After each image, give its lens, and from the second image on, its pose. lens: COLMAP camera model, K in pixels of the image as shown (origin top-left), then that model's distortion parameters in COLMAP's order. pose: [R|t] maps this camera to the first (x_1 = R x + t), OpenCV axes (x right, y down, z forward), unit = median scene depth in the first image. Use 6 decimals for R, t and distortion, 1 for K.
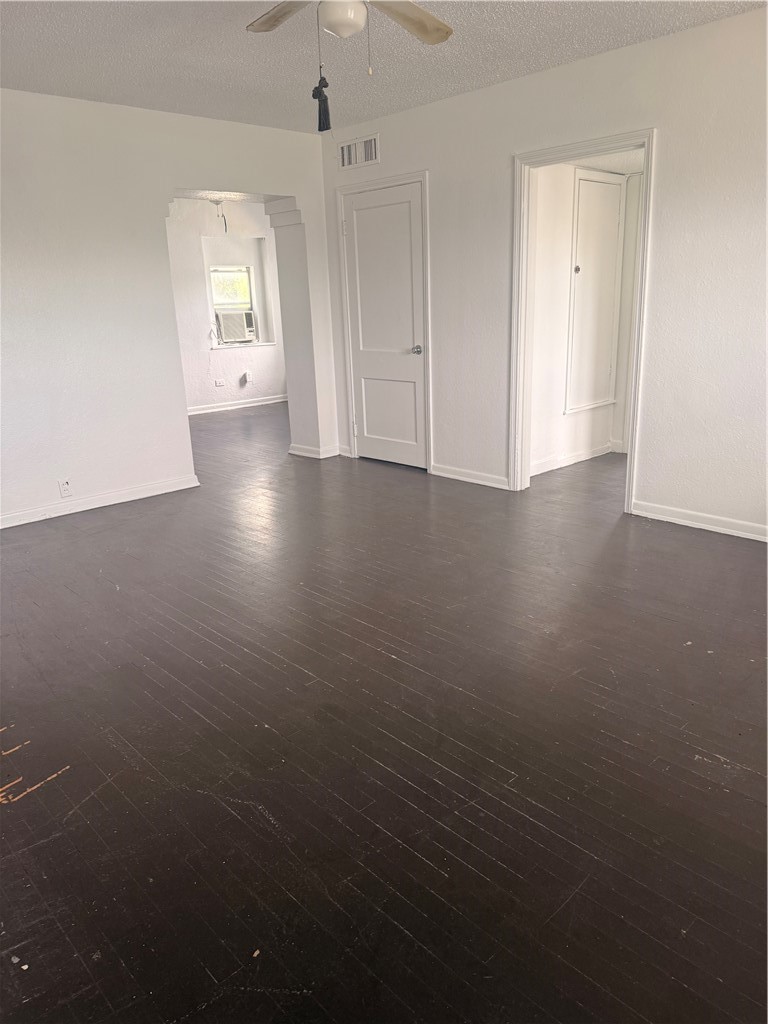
lens RADIAL K [[749.7, 0, 384.2], [0, 749.7, 510.0], [0, 0, 1]] dist [0.071256, -0.003085]
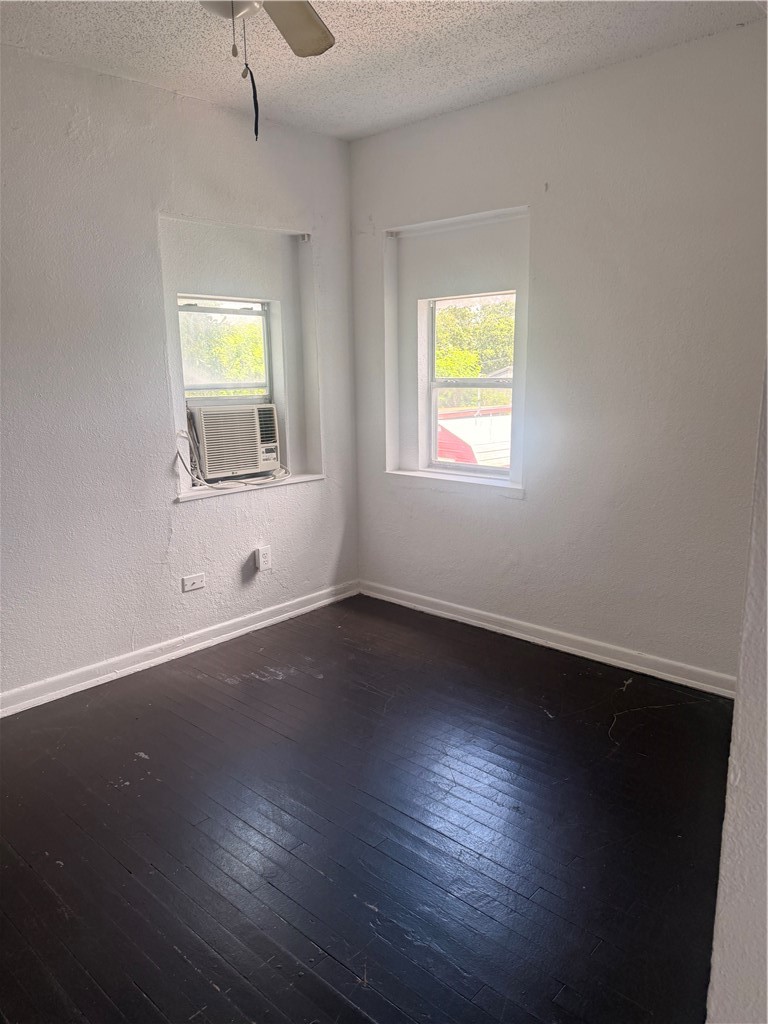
lens RADIAL K [[749.7, 0, 379.0], [0, 749.7, 507.0], [0, 0, 1]] dist [0.071256, -0.003085]
pose [[0.997864, 0.003096, 0.065246, -0.146690], [0.003171, 0.995402, -0.095732, -0.169351], [-0.065242, 0.095735, 0.993266, 0.596508]]
